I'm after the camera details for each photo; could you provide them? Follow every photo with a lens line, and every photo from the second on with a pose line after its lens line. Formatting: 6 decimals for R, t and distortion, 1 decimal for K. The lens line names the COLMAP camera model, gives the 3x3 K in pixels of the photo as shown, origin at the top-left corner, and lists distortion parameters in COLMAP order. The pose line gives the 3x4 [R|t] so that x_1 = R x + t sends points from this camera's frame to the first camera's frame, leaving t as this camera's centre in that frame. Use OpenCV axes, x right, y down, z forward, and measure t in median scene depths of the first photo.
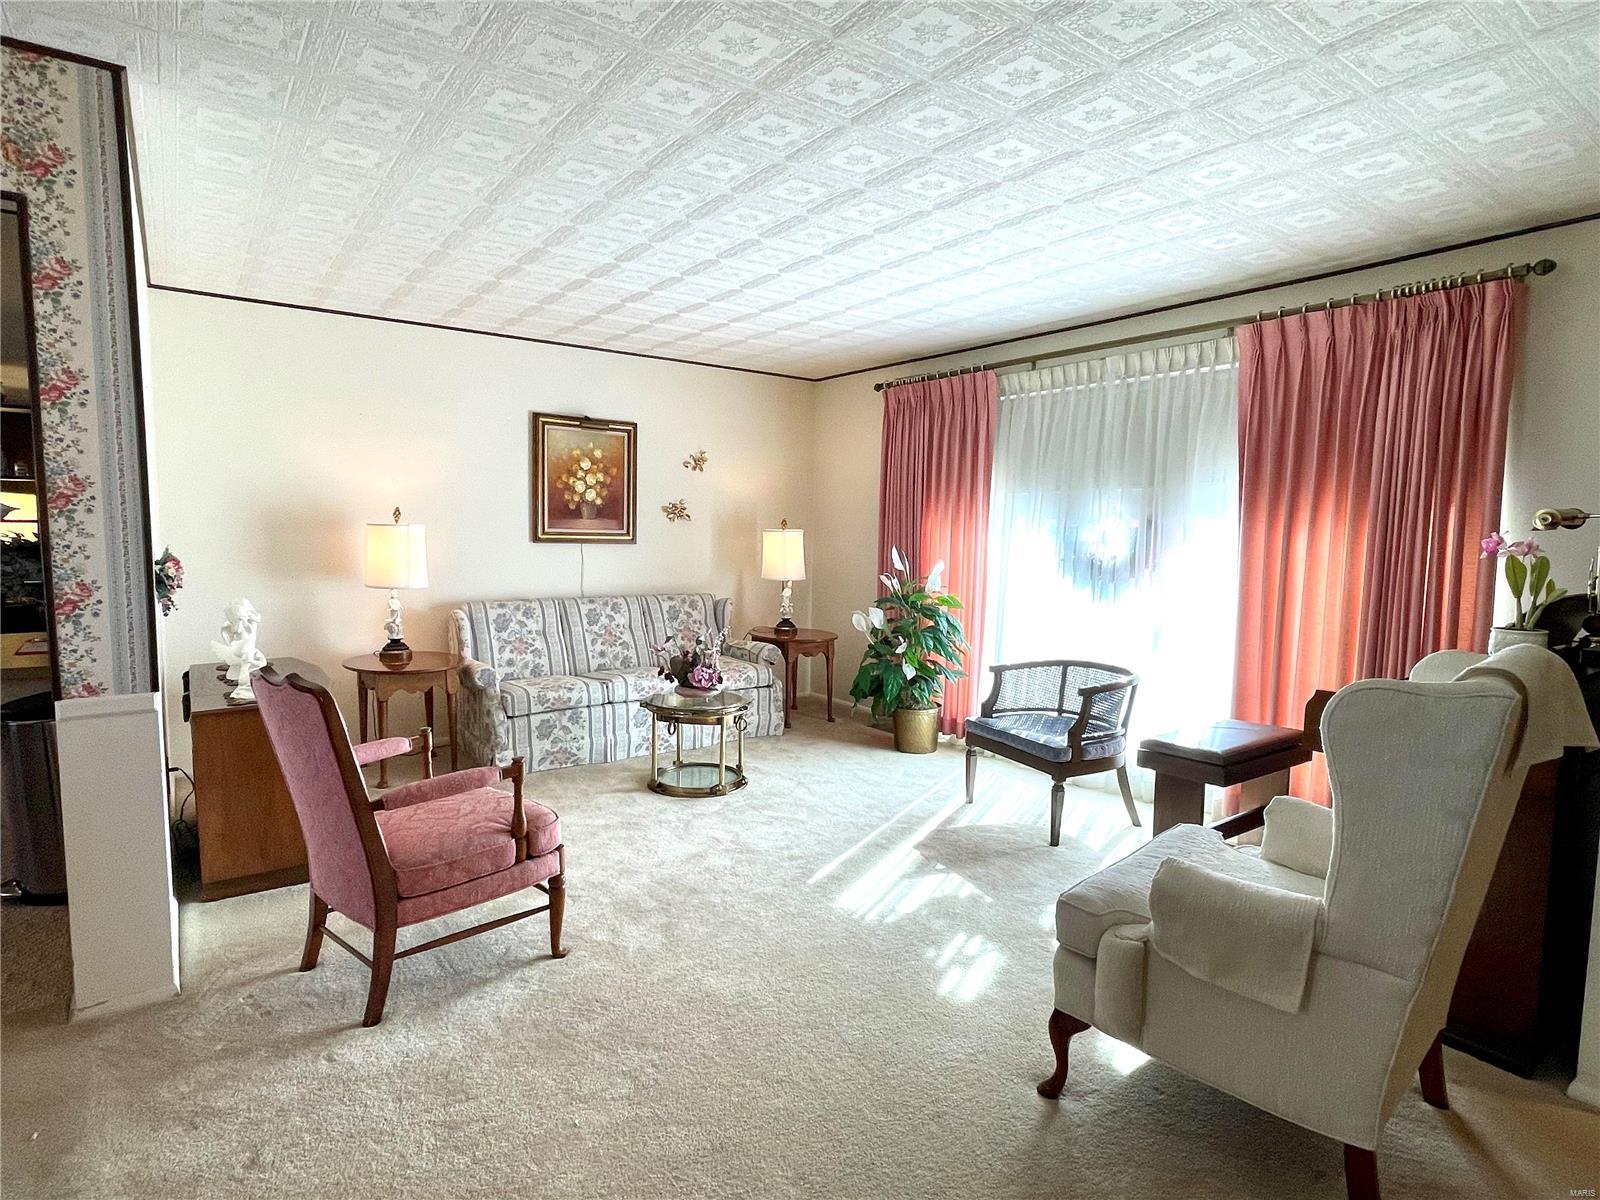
lens RADIAL K [[862.5, 0, 797.3], [0, 862.5, 605.0], [0, 0, 1]] dist [-0.002291, 0.000352]
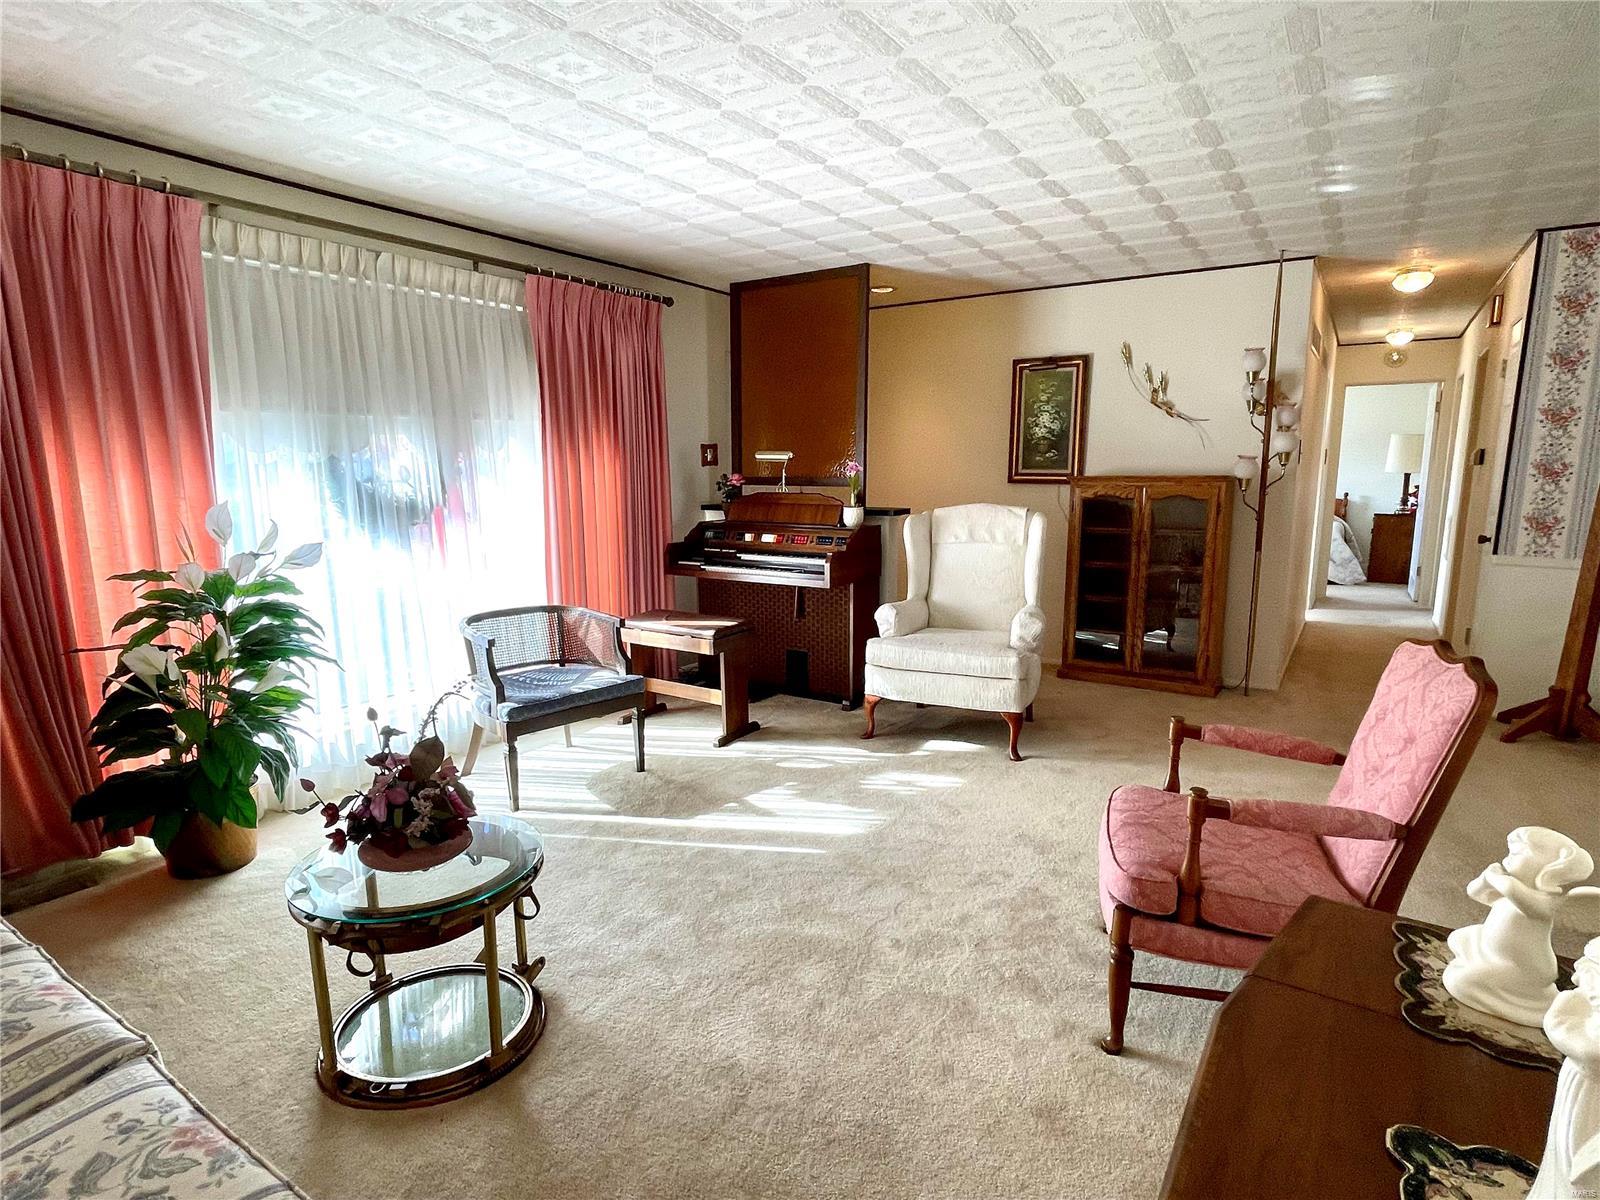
lens RADIAL K [[862.5, 0, 797.3], [0, 862.5, 605.0], [0, 0, 1]] dist [-0.002291, 0.000352]
pose [[-0.352805, -0.167684, 0.920549, -0.688787], [0.083594, 0.974229, 0.209500, -0.118083], [-0.931955, 0.150865, -0.329695, 1.129353]]
